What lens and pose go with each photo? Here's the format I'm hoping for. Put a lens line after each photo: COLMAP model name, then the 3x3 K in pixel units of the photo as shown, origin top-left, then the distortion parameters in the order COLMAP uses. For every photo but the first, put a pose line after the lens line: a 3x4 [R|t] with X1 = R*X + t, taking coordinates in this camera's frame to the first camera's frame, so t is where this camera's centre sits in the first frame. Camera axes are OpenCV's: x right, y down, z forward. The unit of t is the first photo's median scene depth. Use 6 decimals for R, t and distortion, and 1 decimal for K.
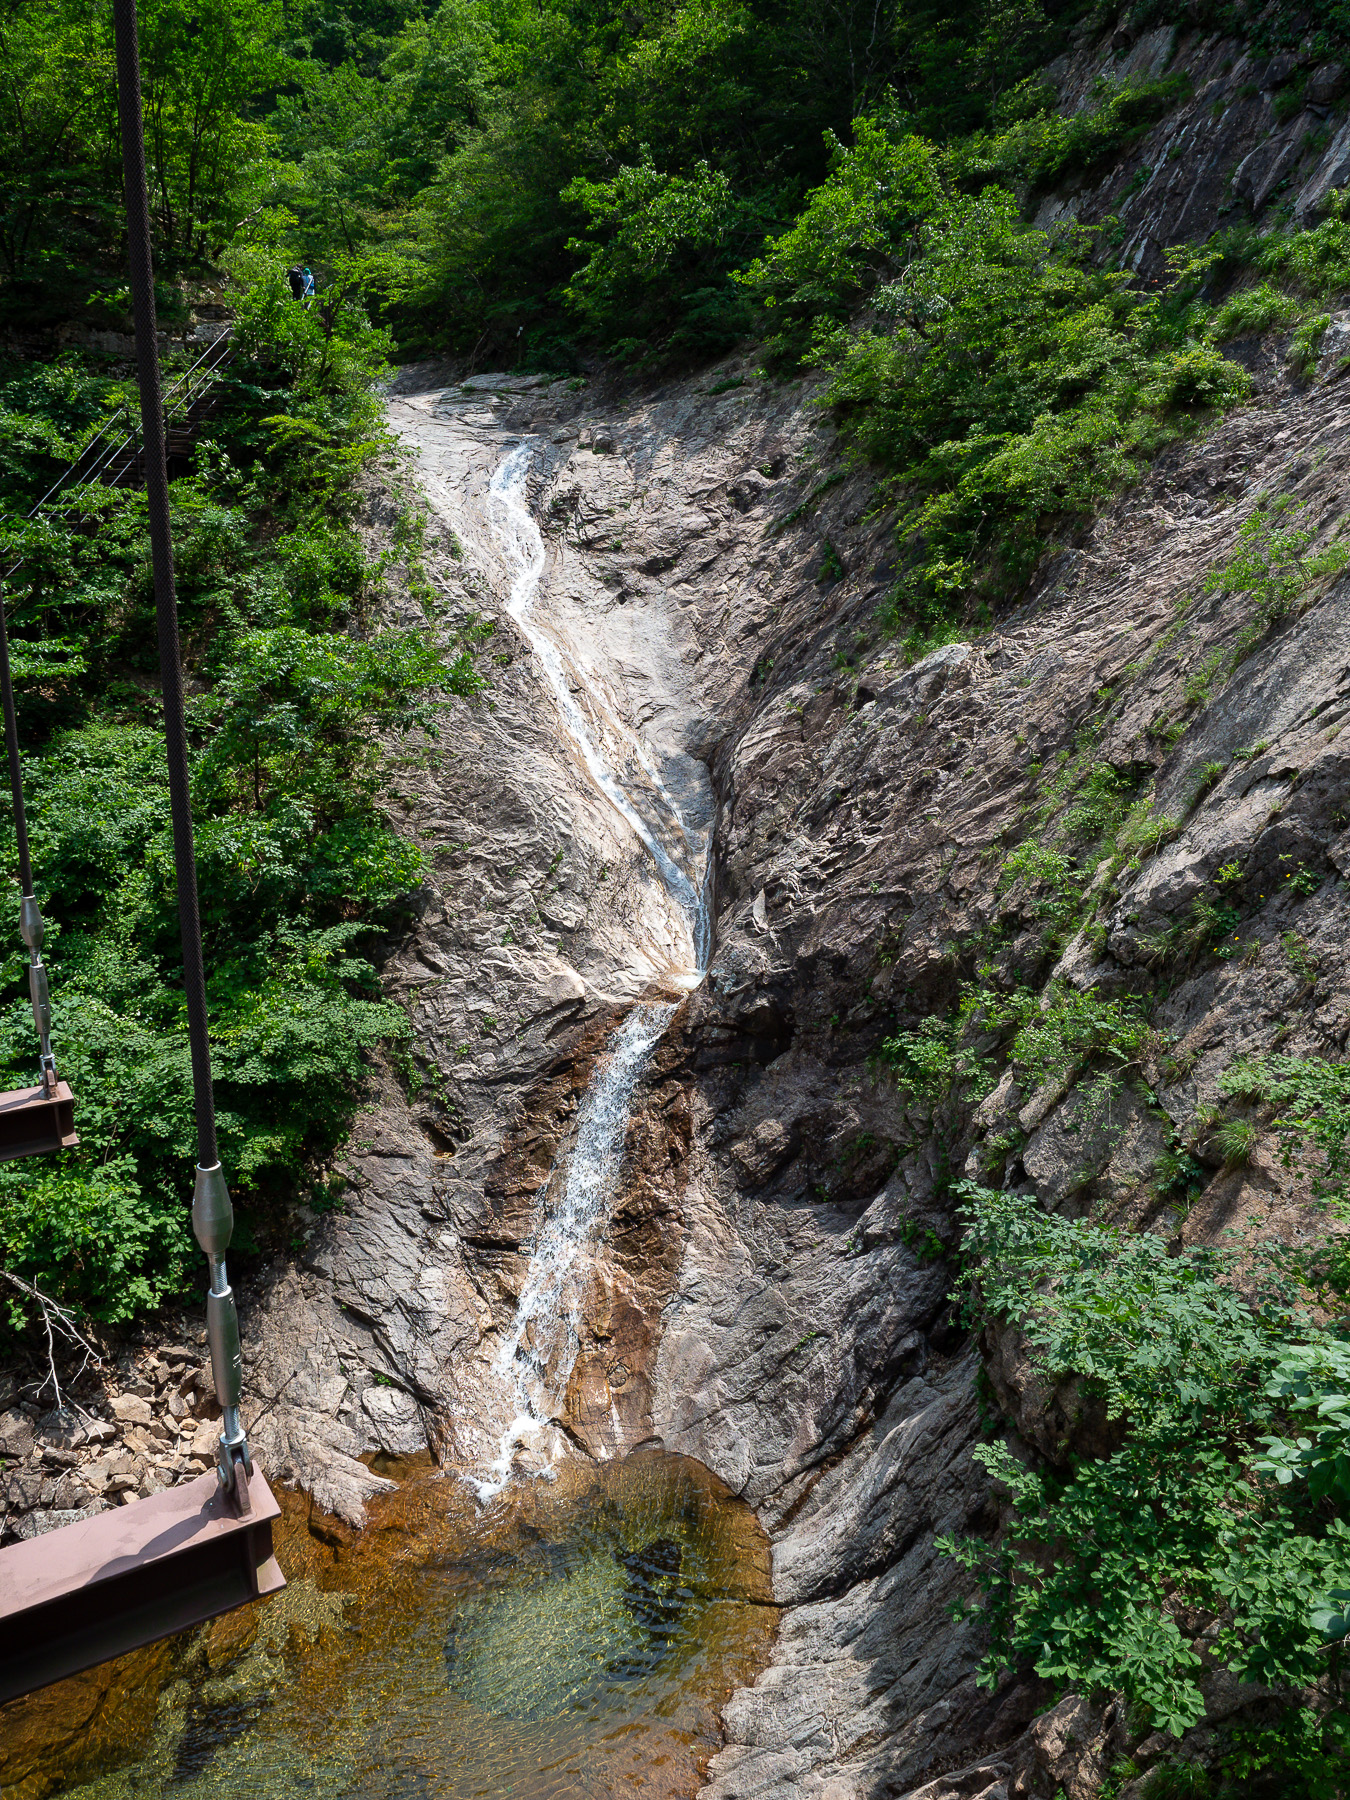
lens RADIAL K [[1309.8, 0, 675.0], [0, 1309.8, 900.0], [0, 0, 1]] dist [-0.022860, 0.011380]
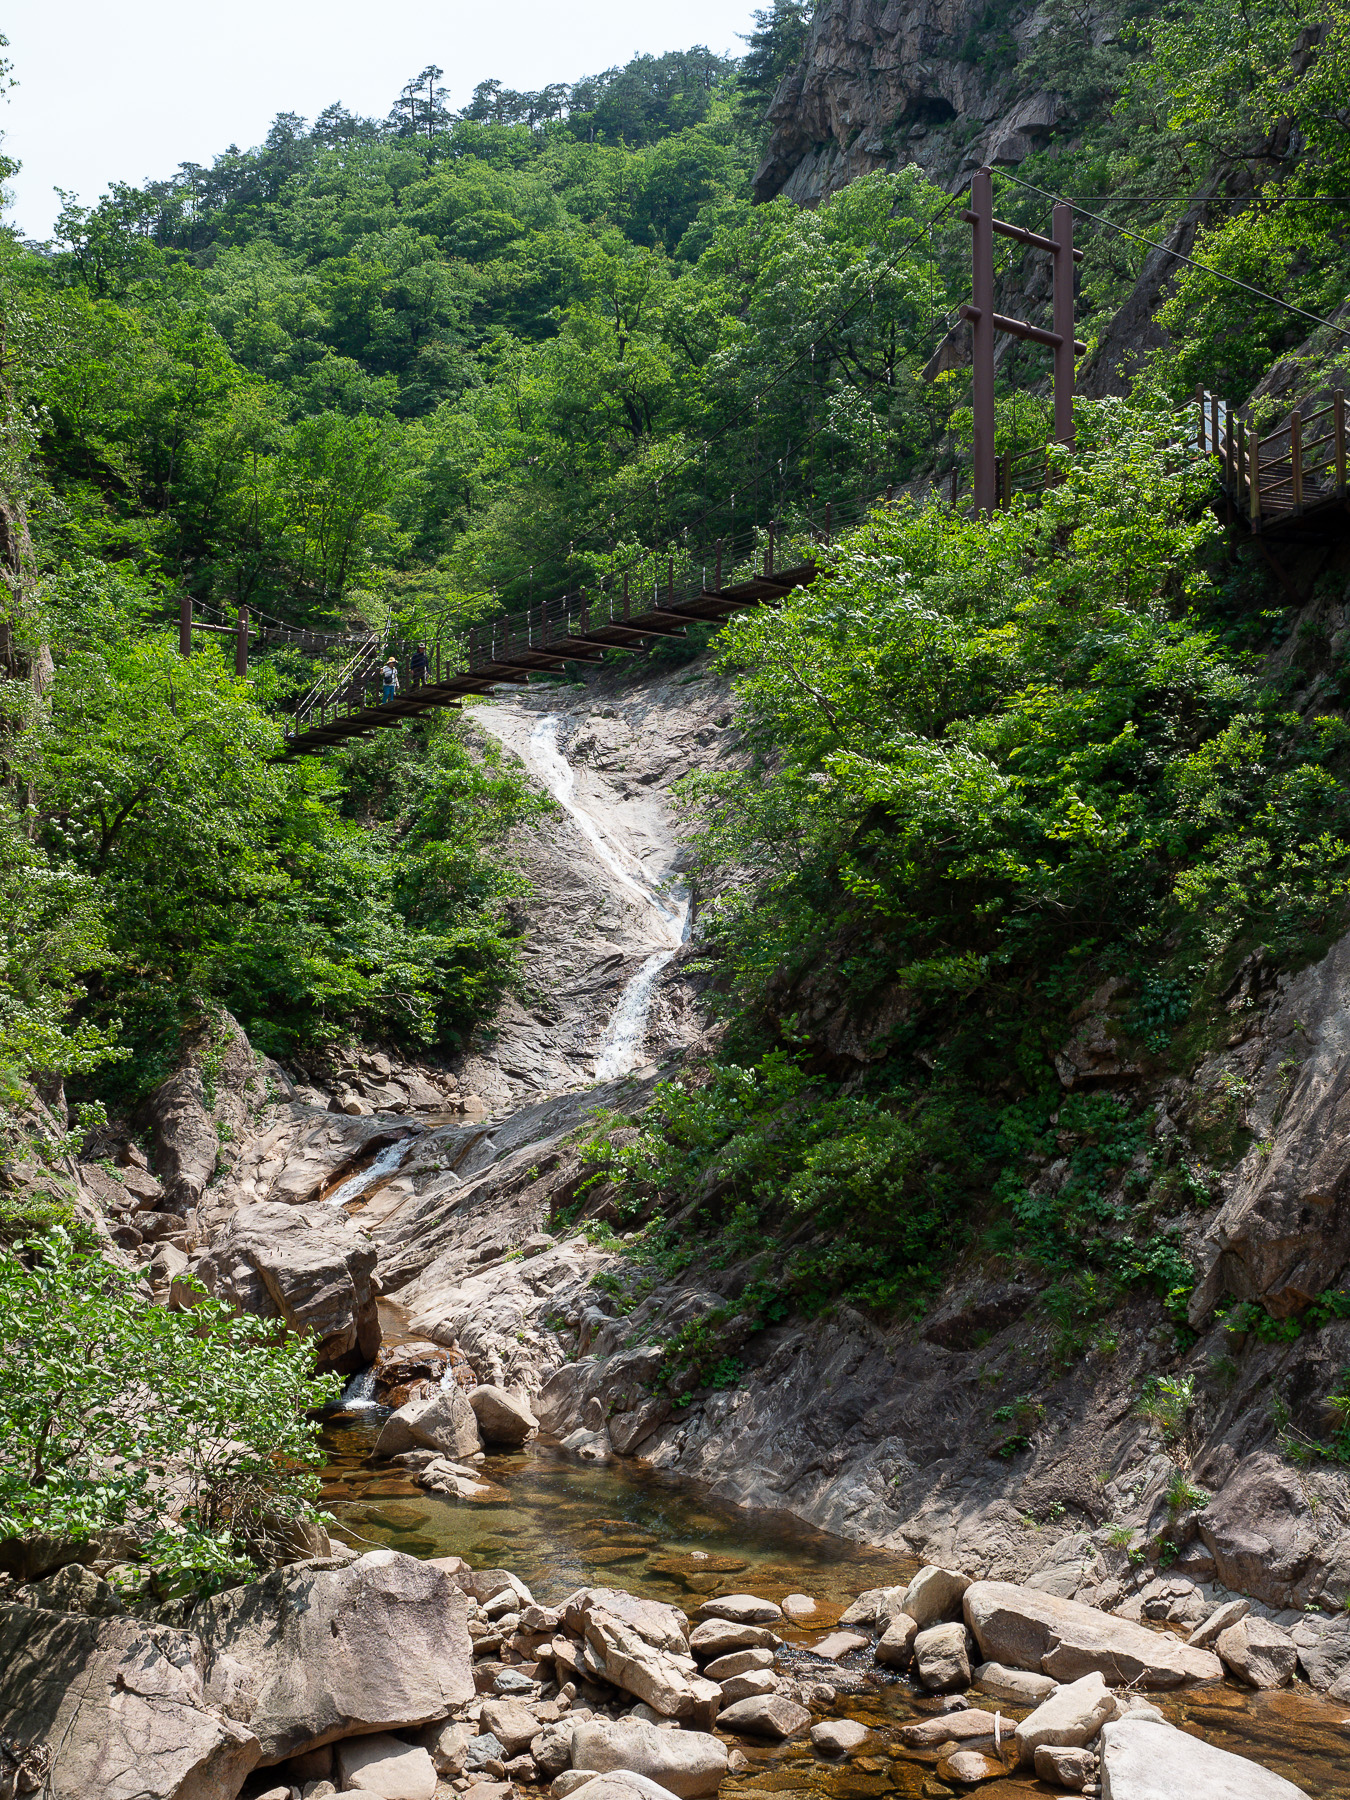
lens RADIAL K [[1979.8, 0, 680.7], [0, 1979.8, 861.9], [0, 0, 1]] dist [0.000237, 0.010758]
pose [[0.999006, 0.006733, 0.044064, -0.109387], [0.008635, 0.940572, -0.339484, 0.875762], [-0.043731, 0.339527, 0.939579, -1.612873]]
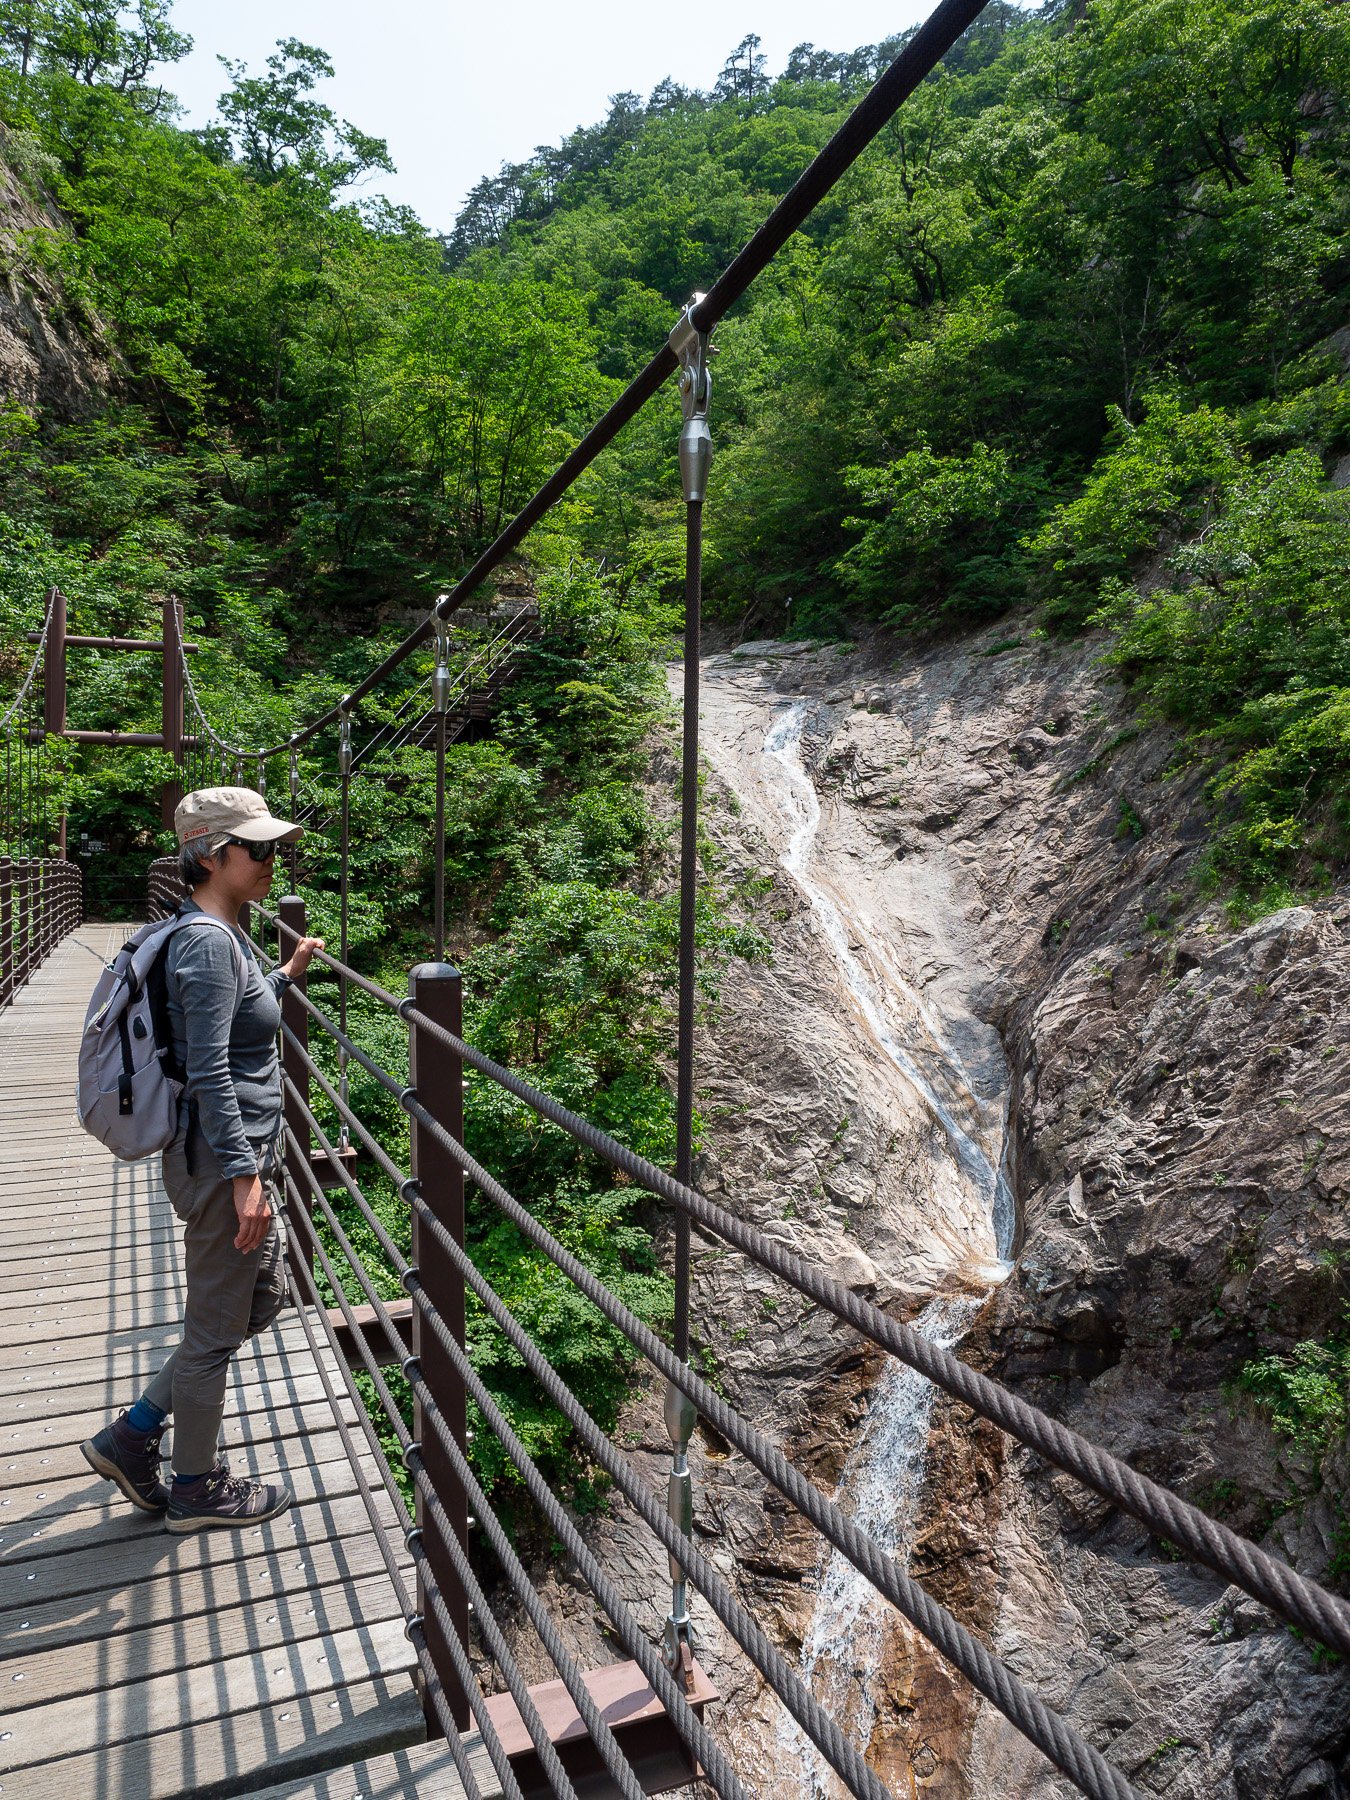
lens RADIAL K [[1310.9, 0, 664.6], [0, 1310.9, 880.0], [0, 0, 1]] dist [-0.019547, 0.020064]
pose [[0.983547, 0.010366, -0.180352, -0.051229], [-0.046650, 0.979065, -0.198131, -0.013434], [0.174523, 0.203285, 0.963440, 0.040373]]
